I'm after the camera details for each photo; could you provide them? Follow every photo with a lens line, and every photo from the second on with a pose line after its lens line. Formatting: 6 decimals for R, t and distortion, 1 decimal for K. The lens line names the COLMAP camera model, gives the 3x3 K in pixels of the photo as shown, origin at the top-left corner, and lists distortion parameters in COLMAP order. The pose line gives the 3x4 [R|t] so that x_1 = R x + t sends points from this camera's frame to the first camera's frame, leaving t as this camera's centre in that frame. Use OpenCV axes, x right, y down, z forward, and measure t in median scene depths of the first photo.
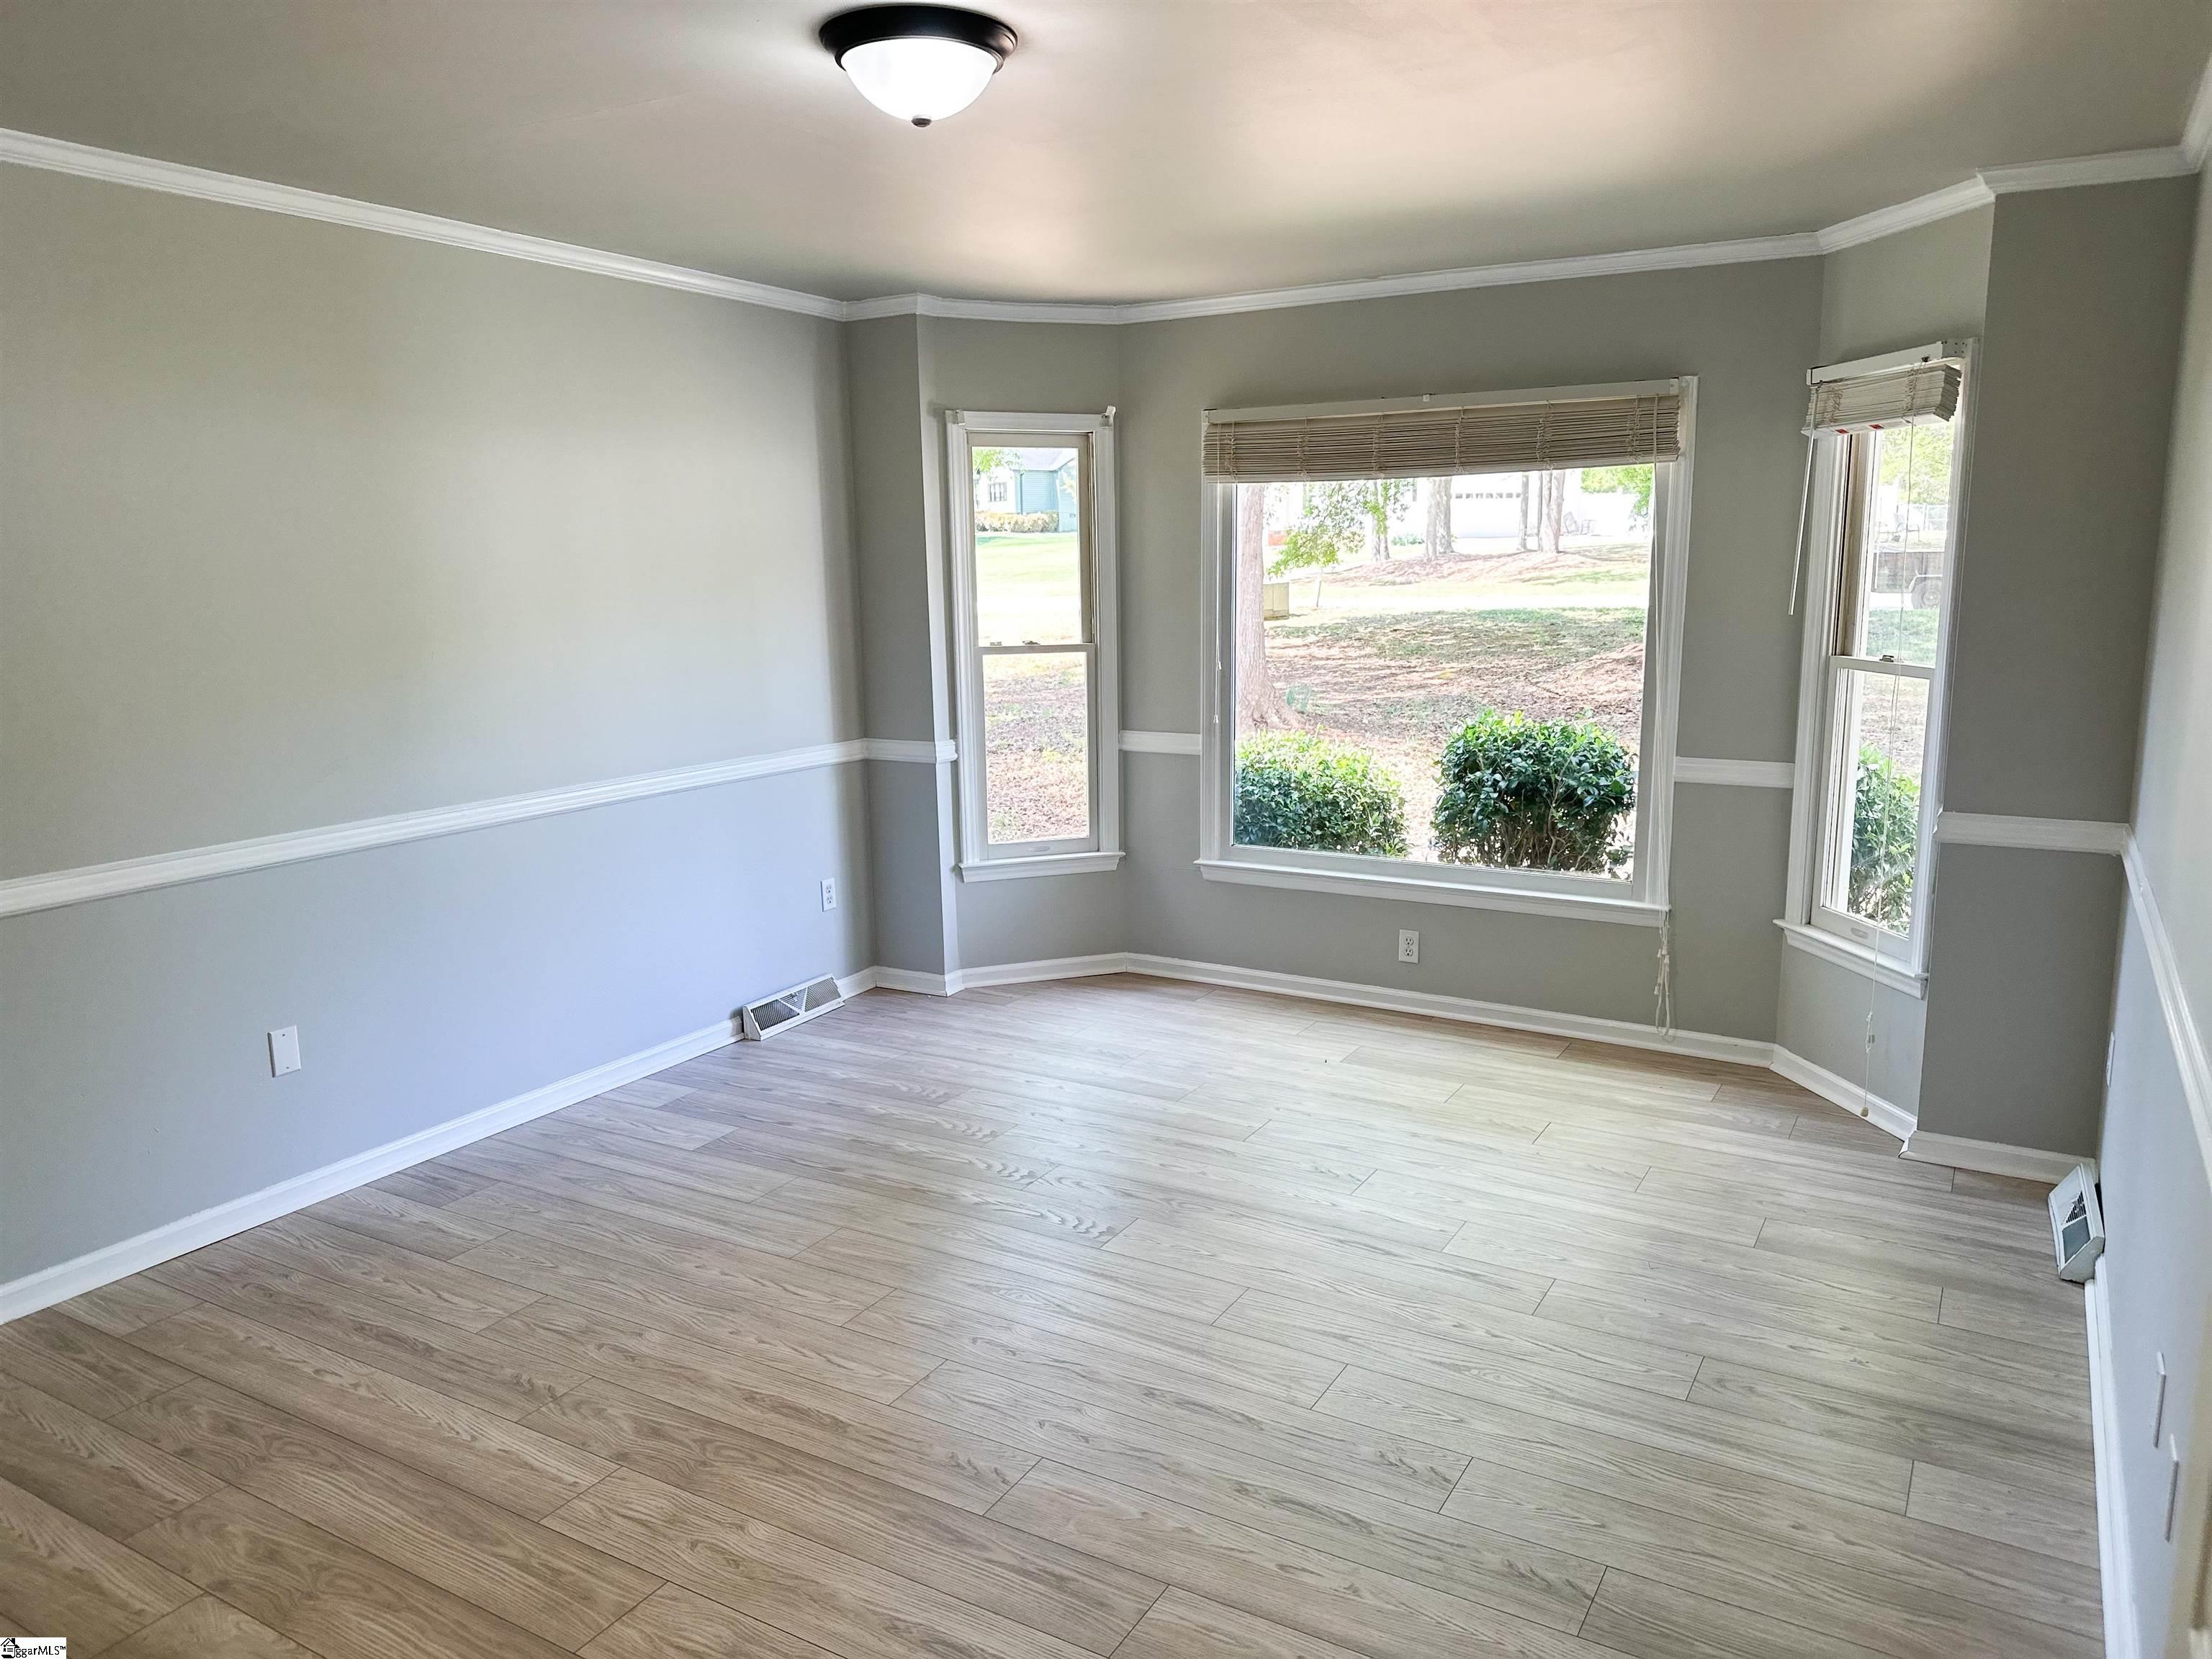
lens RADIAL K [[1520.0, 0, 1111.4], [0, 1520.0, 827.8], [0, 0, 1]] dist [0.022082, -0.004672]
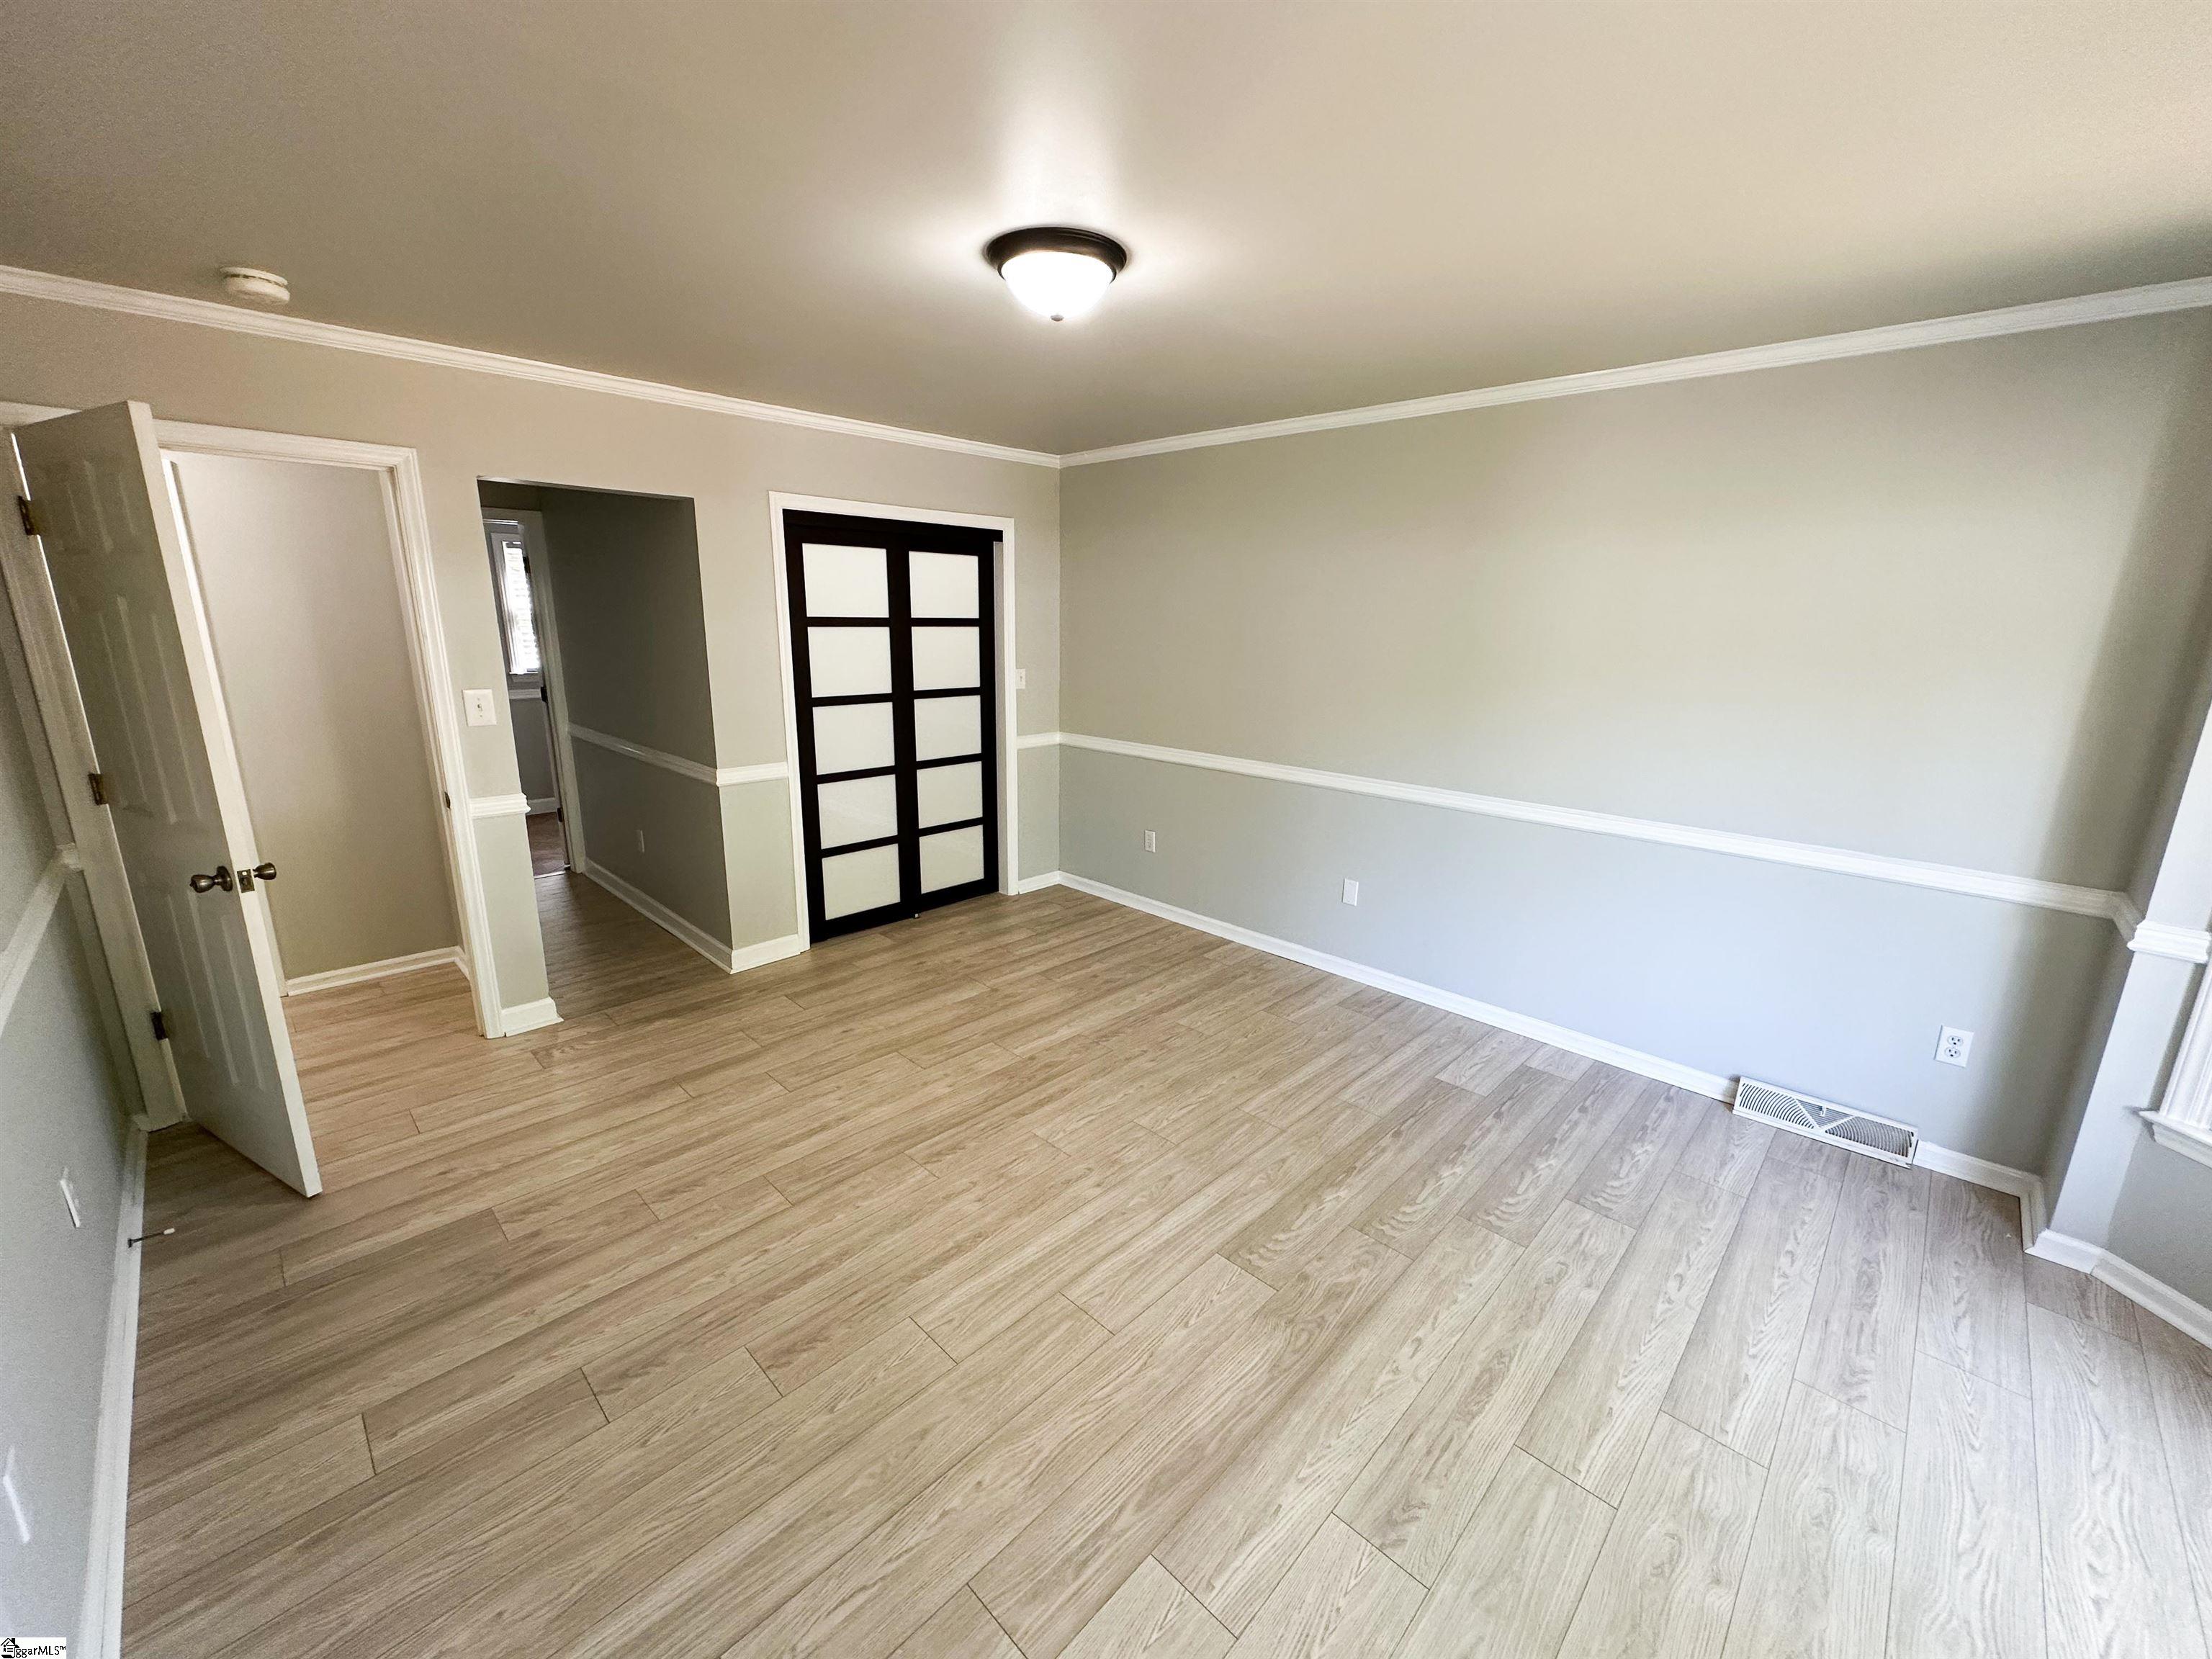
lens RADIAL K [[876.4, 0, 1102.9], [0, 876.4, 824.5], [0, 0, 1]] dist [0.002578, -0.000189]
pose [[-0.236751, 0.235170, -0.942679, 0.524749], [-0.186928, 0.941110, 0.281725, -0.178952], [0.953419, 0.242912, -0.178849, 0.919010]]
